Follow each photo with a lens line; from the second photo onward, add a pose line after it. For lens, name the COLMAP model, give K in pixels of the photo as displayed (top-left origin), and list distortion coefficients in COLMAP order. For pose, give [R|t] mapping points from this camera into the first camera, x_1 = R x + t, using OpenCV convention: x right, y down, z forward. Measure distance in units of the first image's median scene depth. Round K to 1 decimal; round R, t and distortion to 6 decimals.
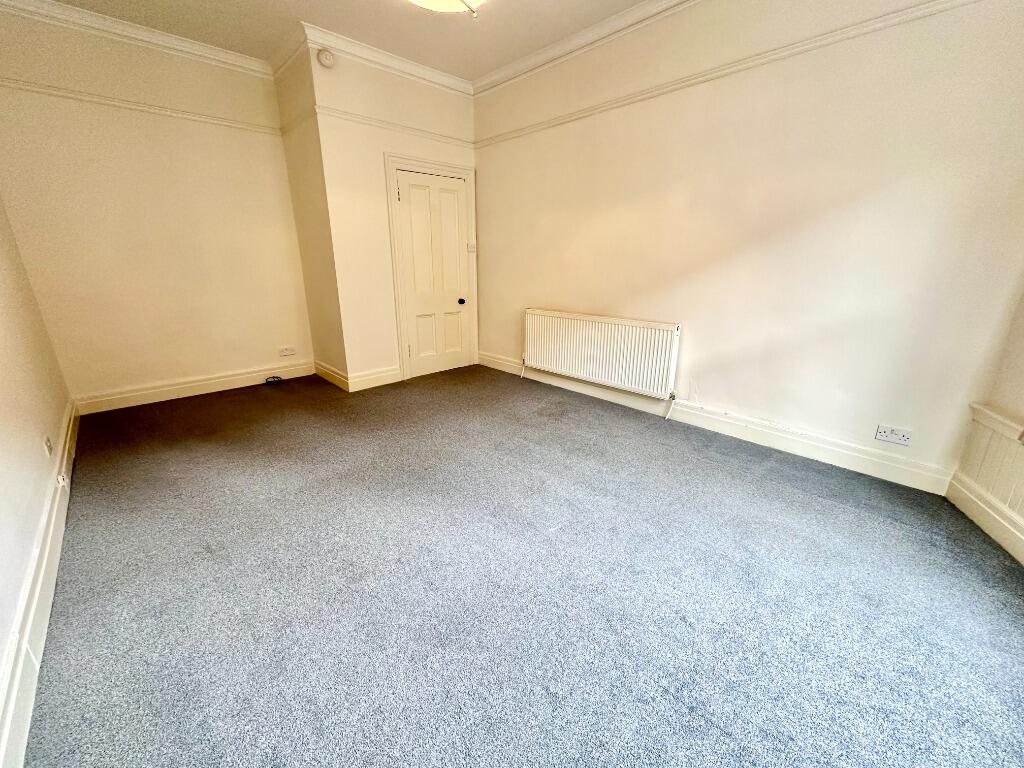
lens RADIAL K [[407.0, 0, 511.2], [0, 407.0, 382.4], [0, 0, 1]] dist [-0.001347, 0.000437]
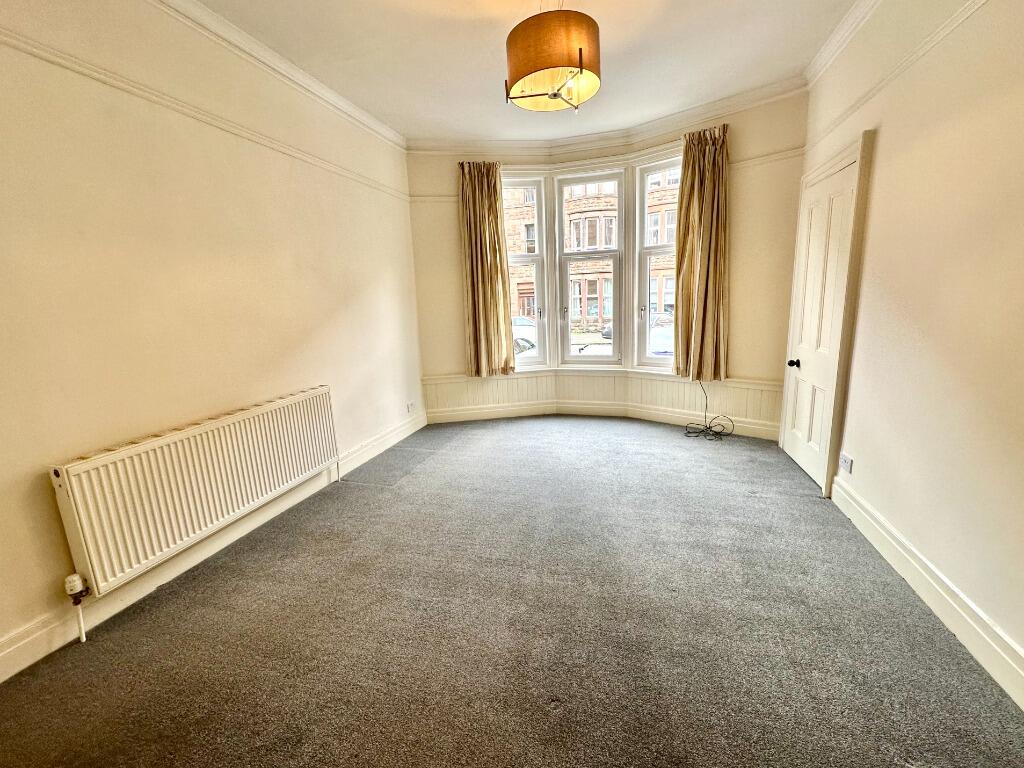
lens RADIAL K [[407.0, 0, 511.2], [0, 407.0, 382.4], [0, 0, 1]] dist [-0.001347, 0.000437]
pose [[-0.472777, -0.163669, 0.865849, -0.787912], [0.290038, 0.898945, 0.328294, -0.410223], [-0.832082, 0.406339, -0.377530, 1.180805]]
